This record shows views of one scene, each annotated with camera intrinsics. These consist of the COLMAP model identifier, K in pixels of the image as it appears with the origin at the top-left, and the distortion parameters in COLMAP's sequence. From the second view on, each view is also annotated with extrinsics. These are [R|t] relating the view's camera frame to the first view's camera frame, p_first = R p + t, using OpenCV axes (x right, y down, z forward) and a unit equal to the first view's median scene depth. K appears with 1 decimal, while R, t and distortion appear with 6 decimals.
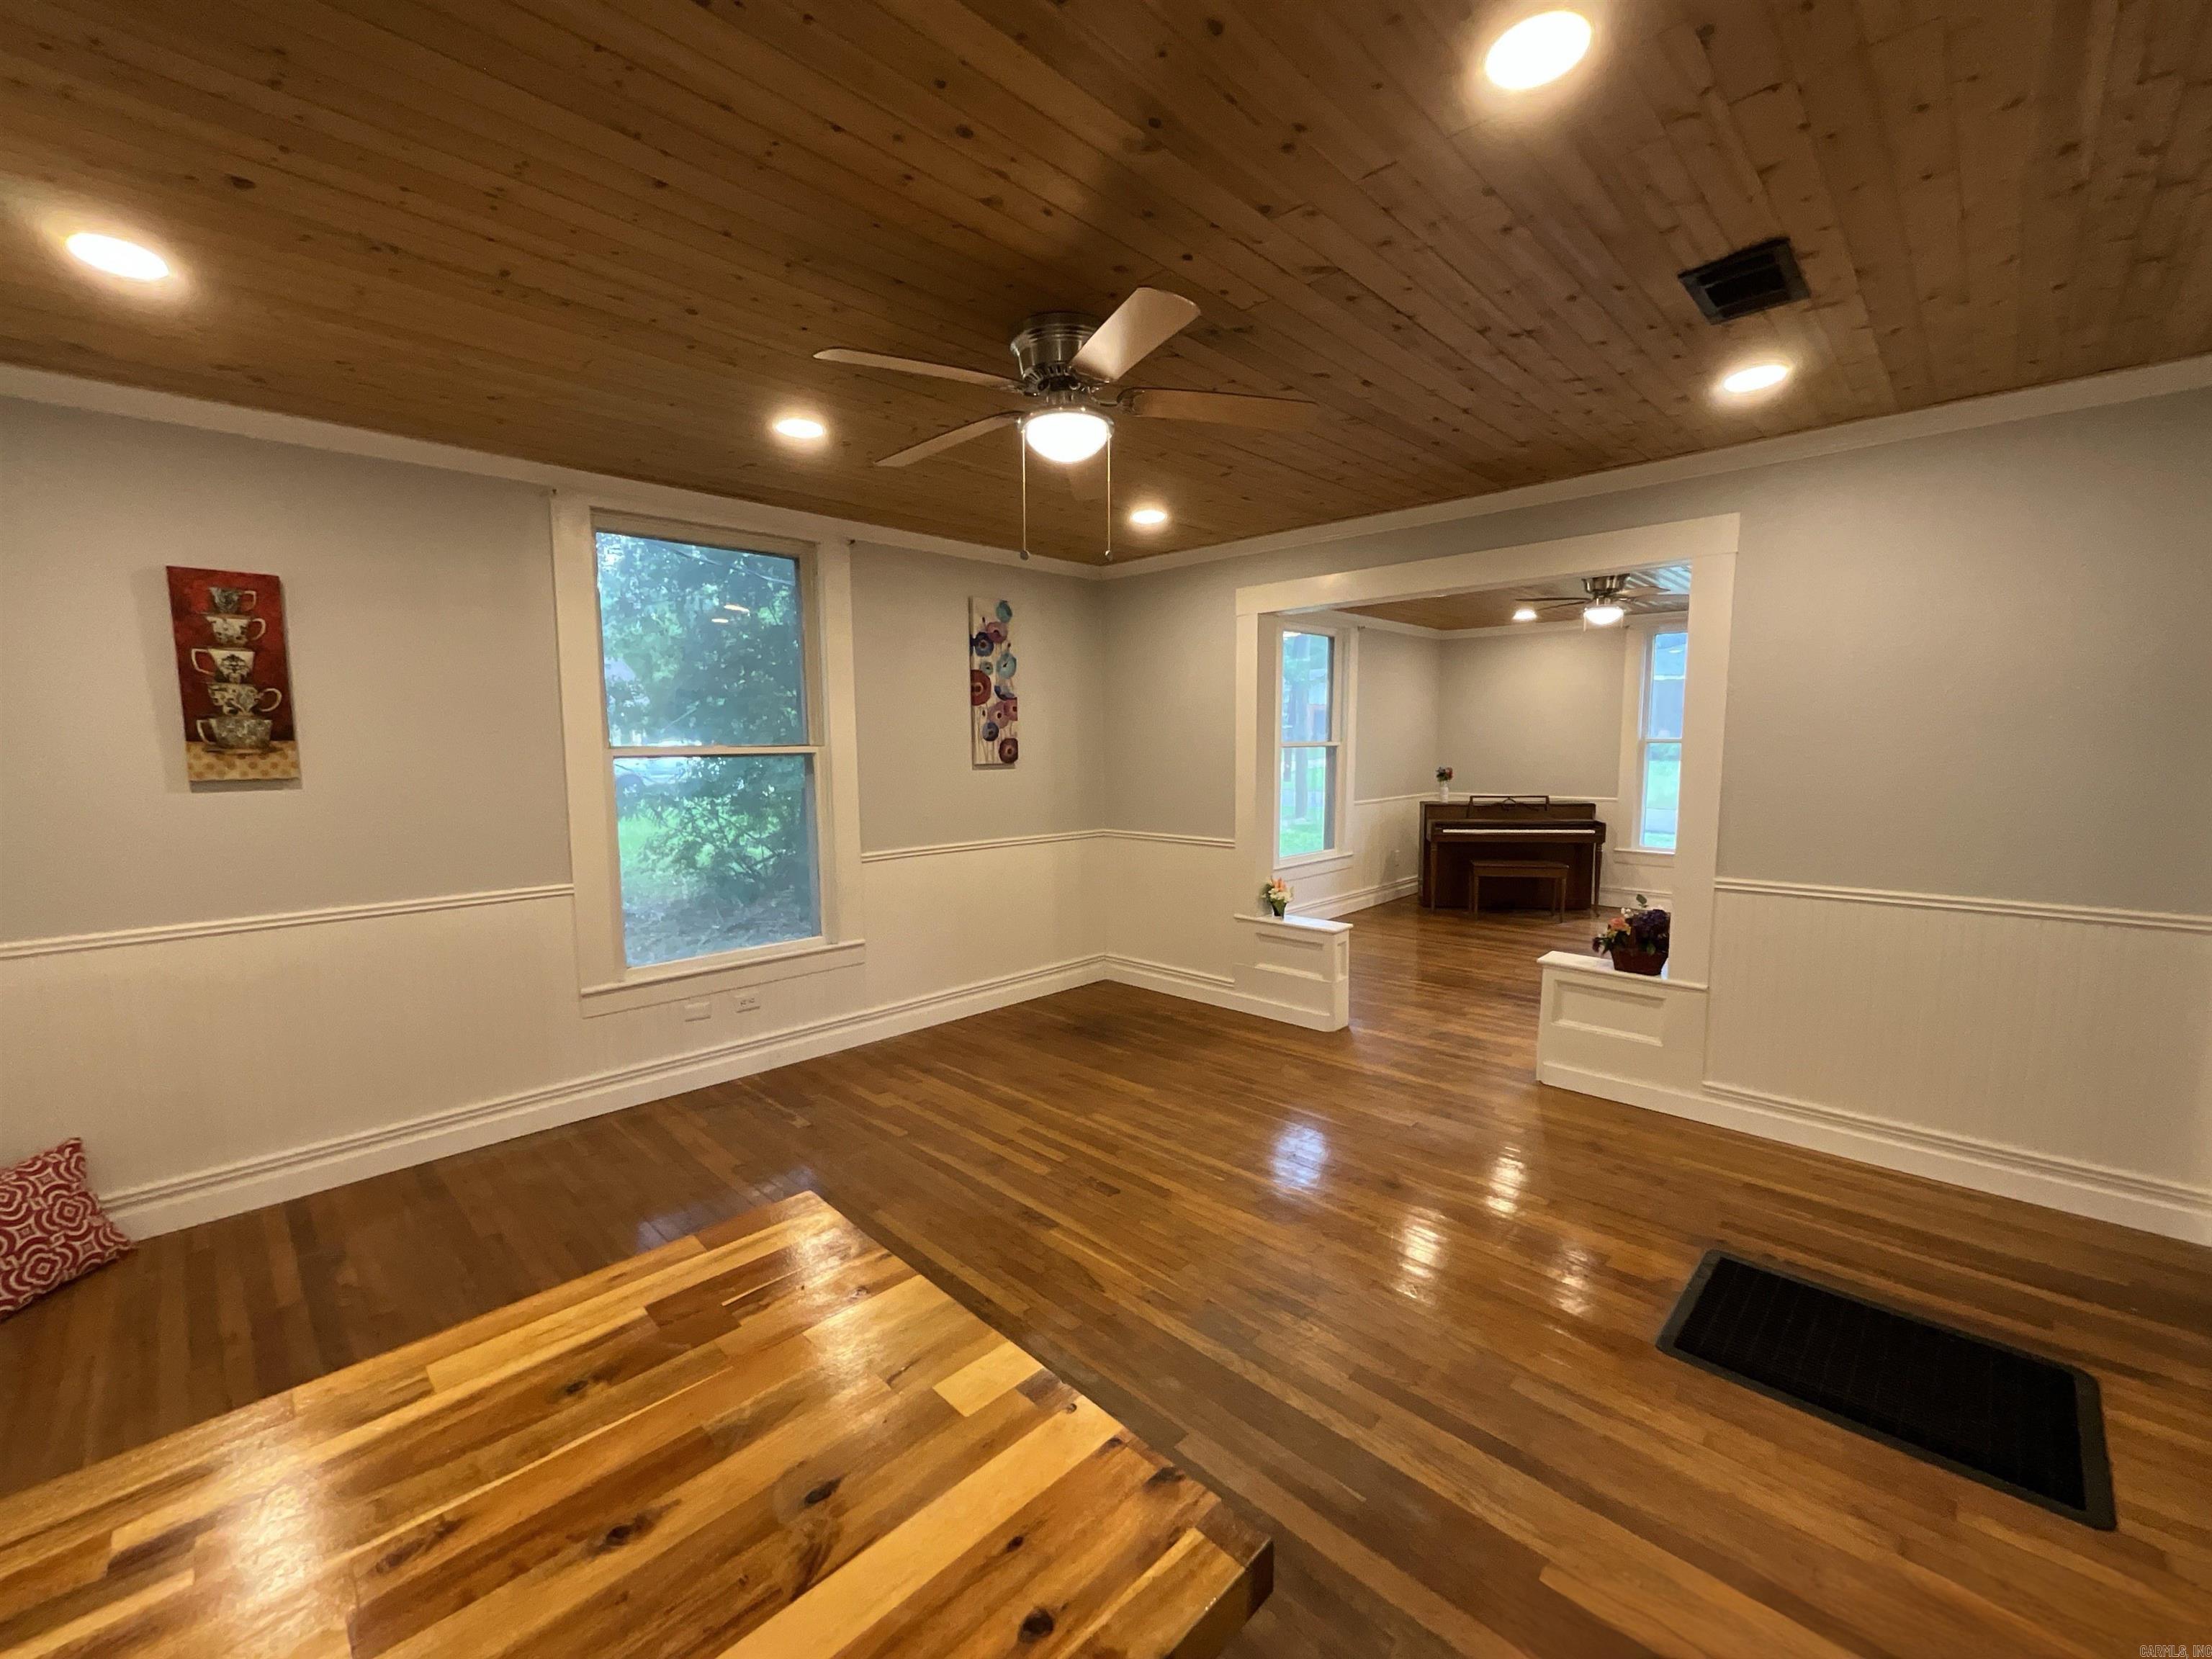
lens RADIAL K [[899.3, 0, 1109.4], [0, 899.3, 832.8], [0, 0, 1]] dist [-0.002330, 0.000595]
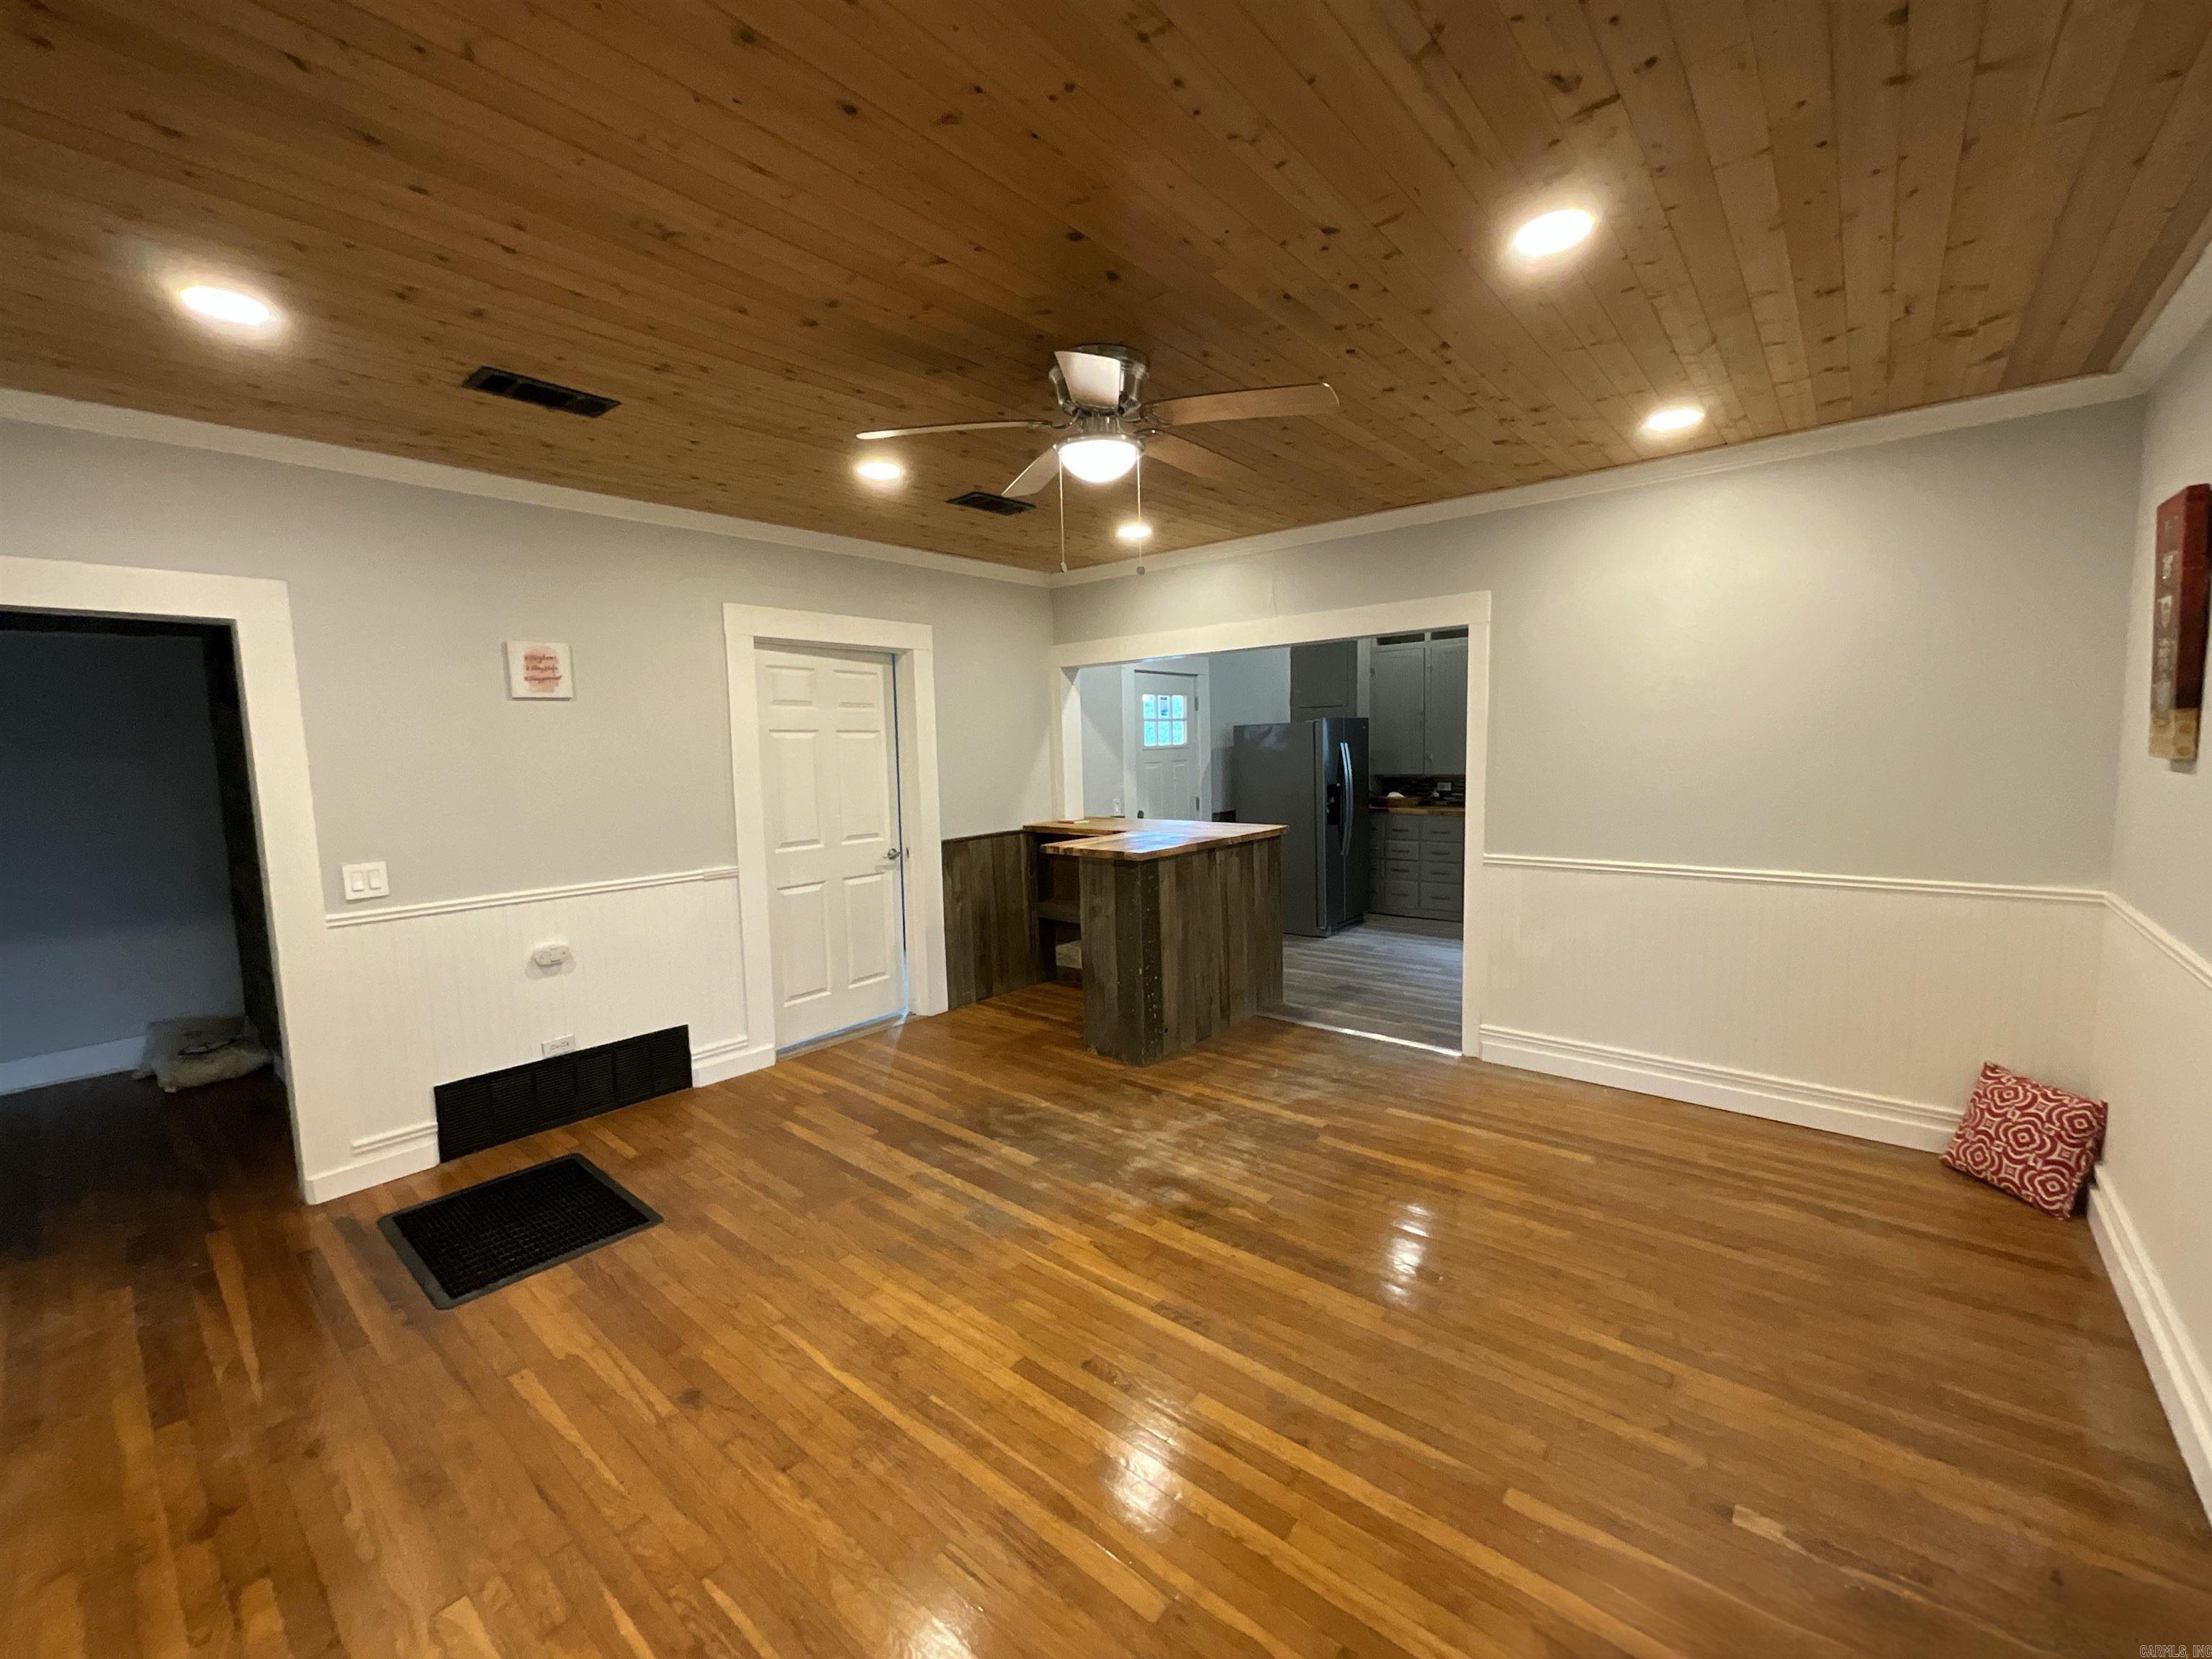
lens RADIAL K [[899.3, 0, 1109.5], [0, 899.3, 826.2], [0, 0, 1]] dist [-0.002330, 0.000595]
pose [[-0.997311, 0.034456, -0.064683, 0.020154], [0.020592, 0.978775, 0.203899, -0.161367], [0.070336, 0.202019, -0.976853, 1.532381]]
